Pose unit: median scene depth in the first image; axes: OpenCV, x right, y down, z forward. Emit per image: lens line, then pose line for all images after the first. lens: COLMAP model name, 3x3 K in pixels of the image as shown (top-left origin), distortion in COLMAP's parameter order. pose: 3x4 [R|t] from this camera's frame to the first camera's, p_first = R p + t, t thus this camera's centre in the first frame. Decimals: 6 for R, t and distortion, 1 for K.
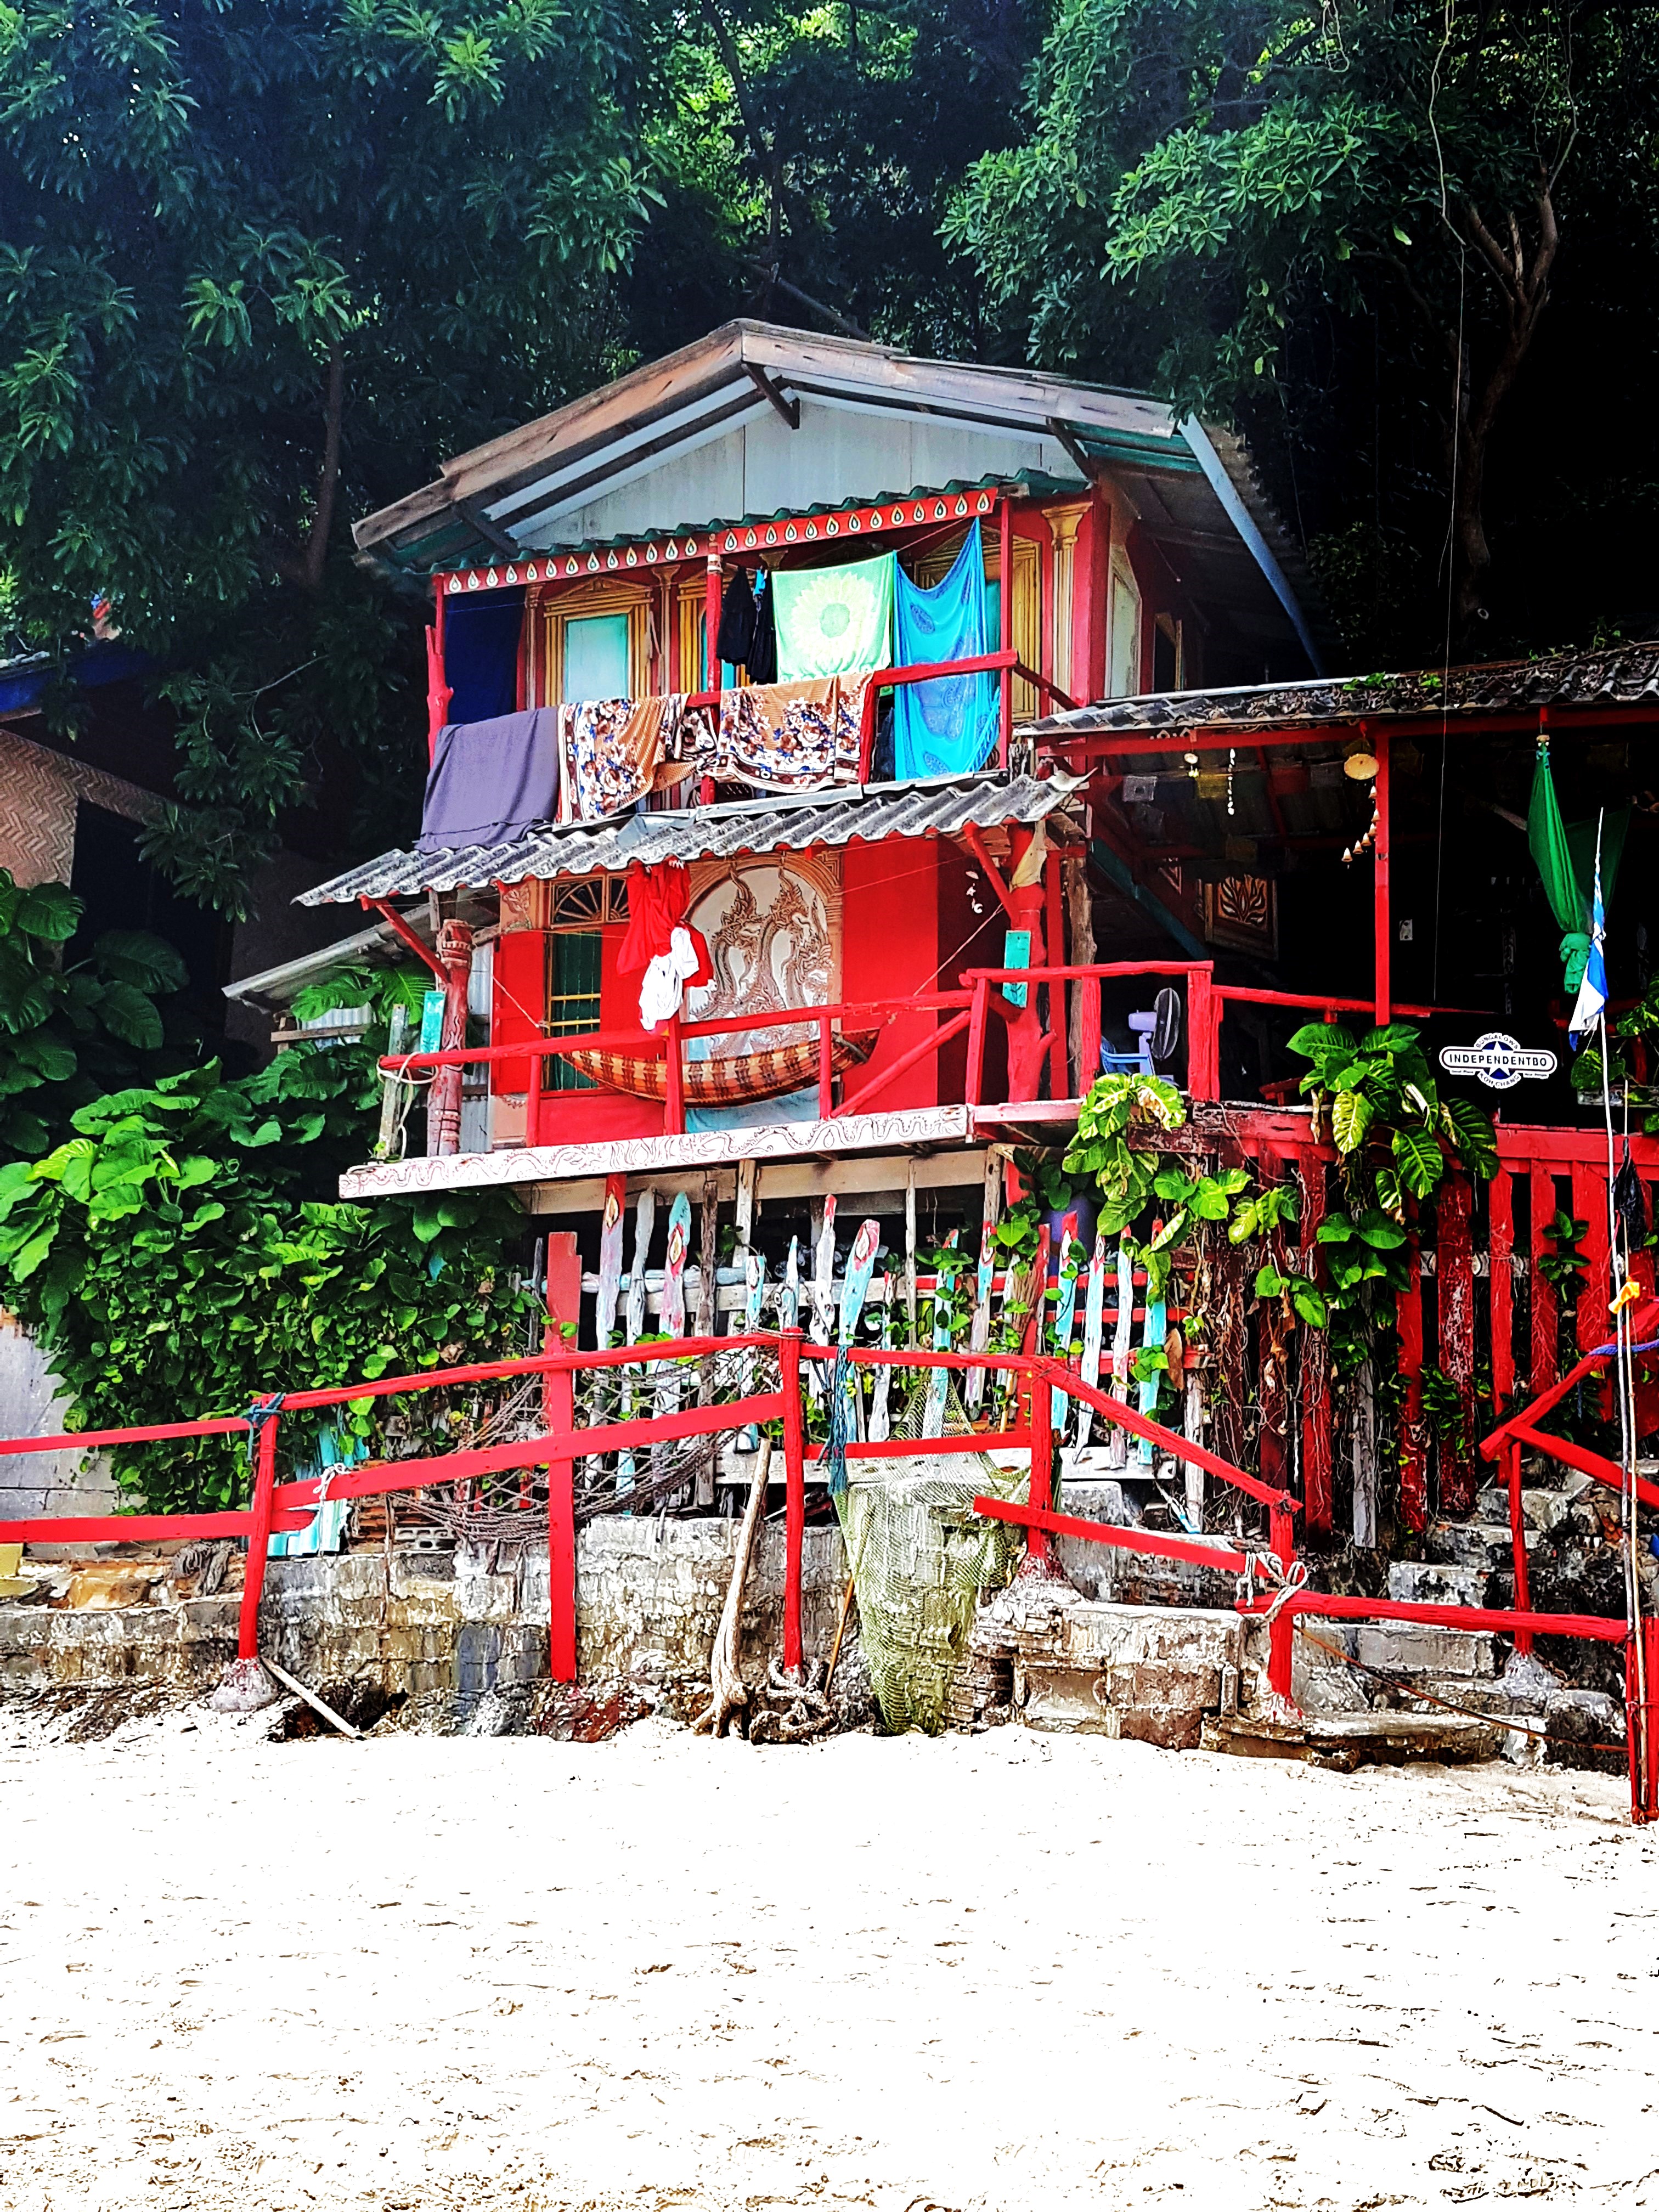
lens RADIAL K [[2670.2, 0, 829.5], [0, 2670.2, 1106.0], [0, 0, 1]] dist [0.158673, -0.486054]
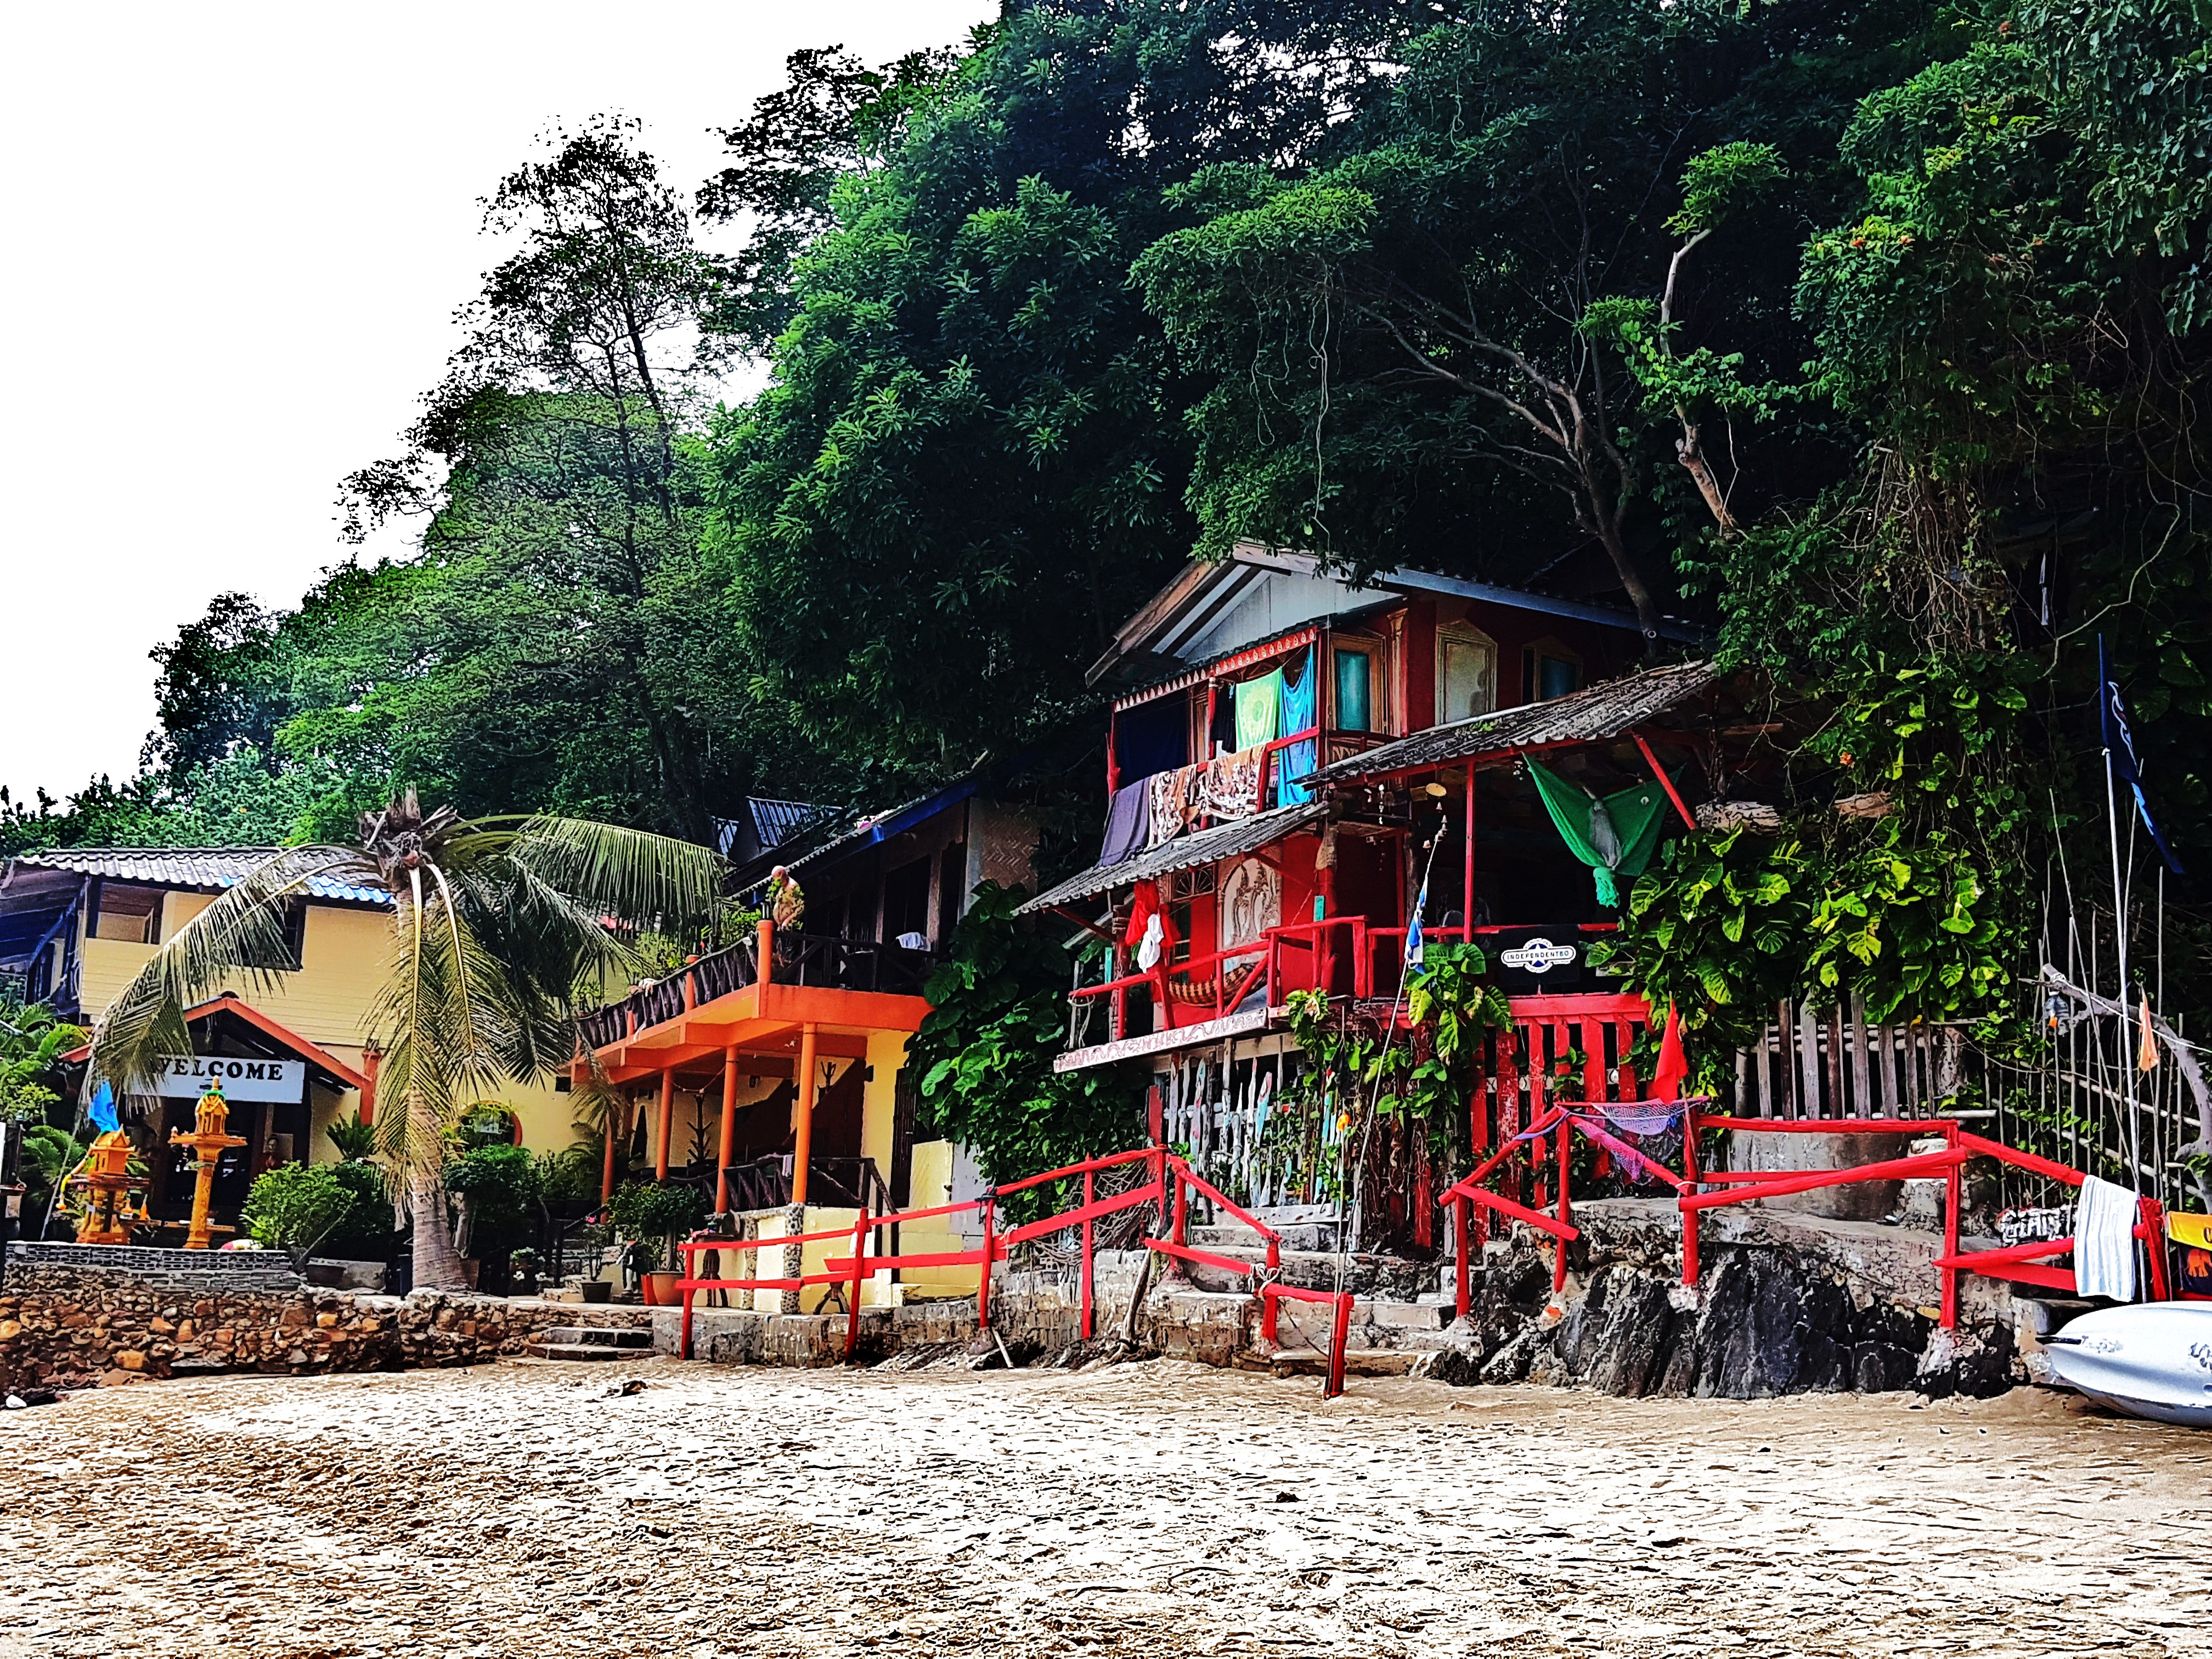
lens RADIAL K [[2670.2, 0, 1106.0], [0, 2670.2, 829.5], [0, 0, 1]] dist [0.158673, -0.486054]
pose [[0.805429, -0.117357, -0.580957, 0.946118], [0.120363, 0.992163, -0.033555, -0.066593], [0.580342, -0.042900, 0.813242, -0.450131]]
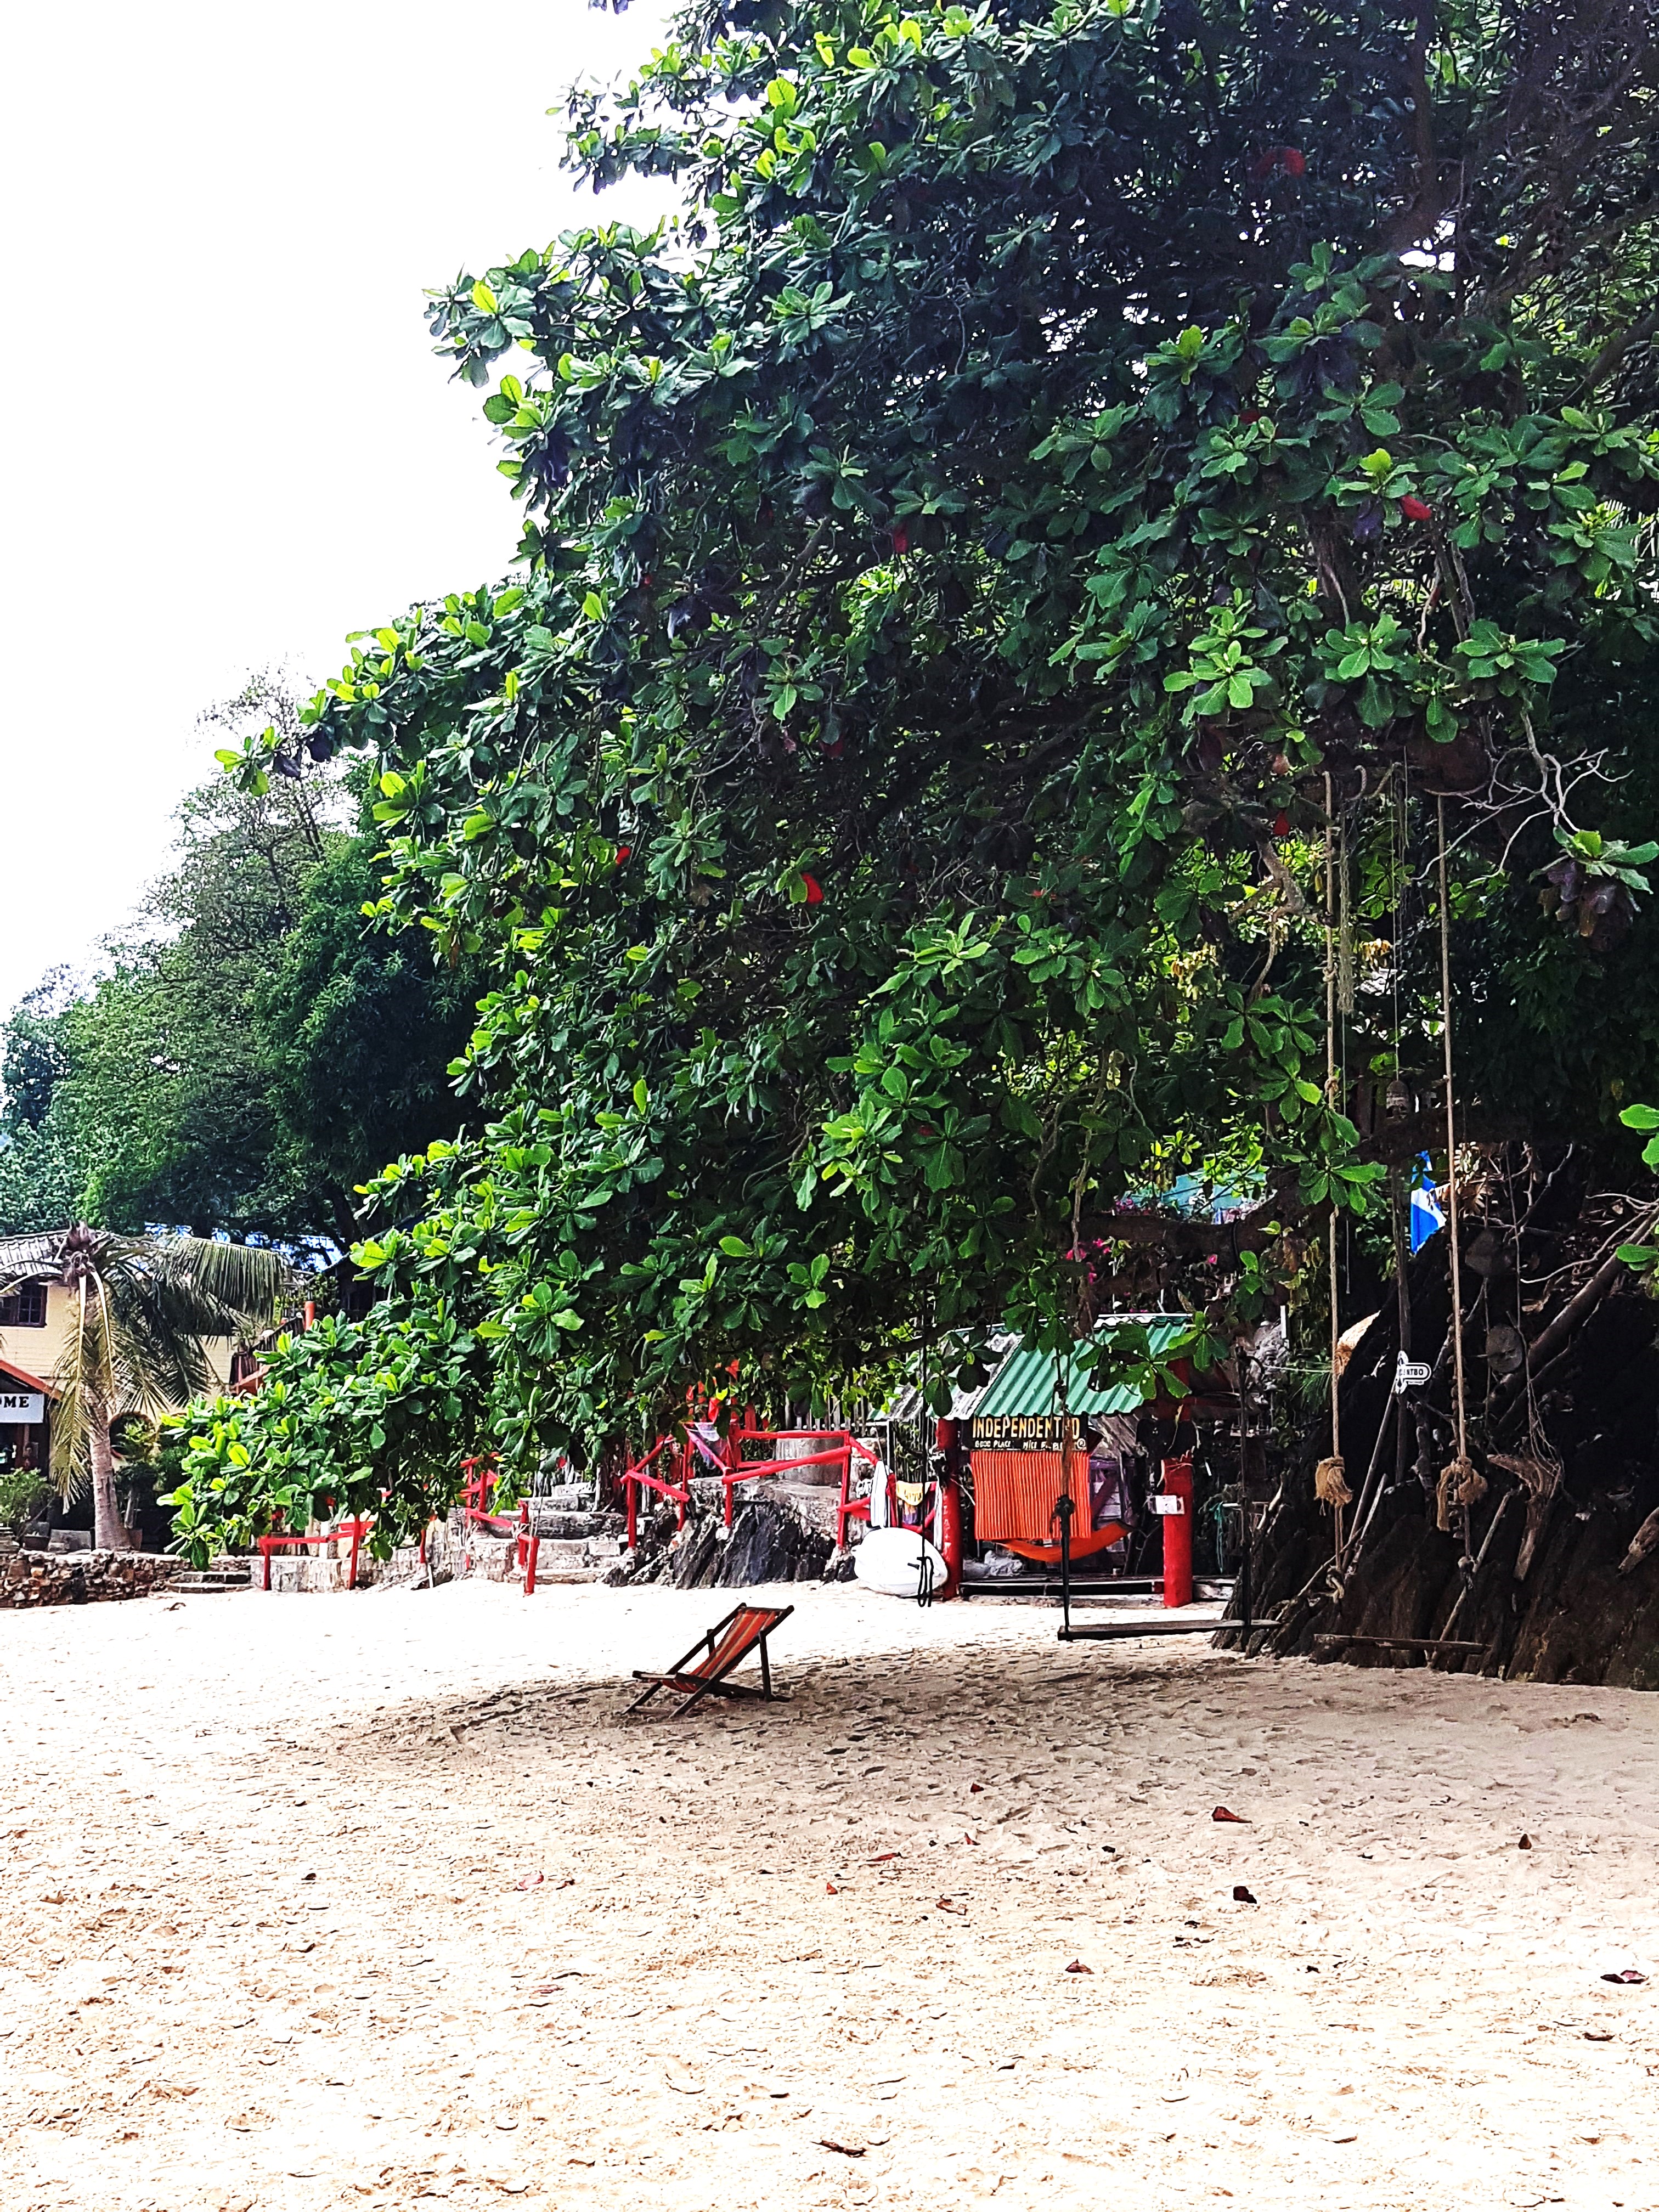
lens RADIAL K [[2670.2, 0, 829.5], [0, 2670.2, 1106.0], [0, 0, 1]] dist [0.158673, -0.486054]
pose [[0.762101, -0.140644, -0.631998, 1.840273], [0.159289, 0.986848, -0.027533, -0.128399], [0.627558, -0.079687, 0.774481, -0.880653]]
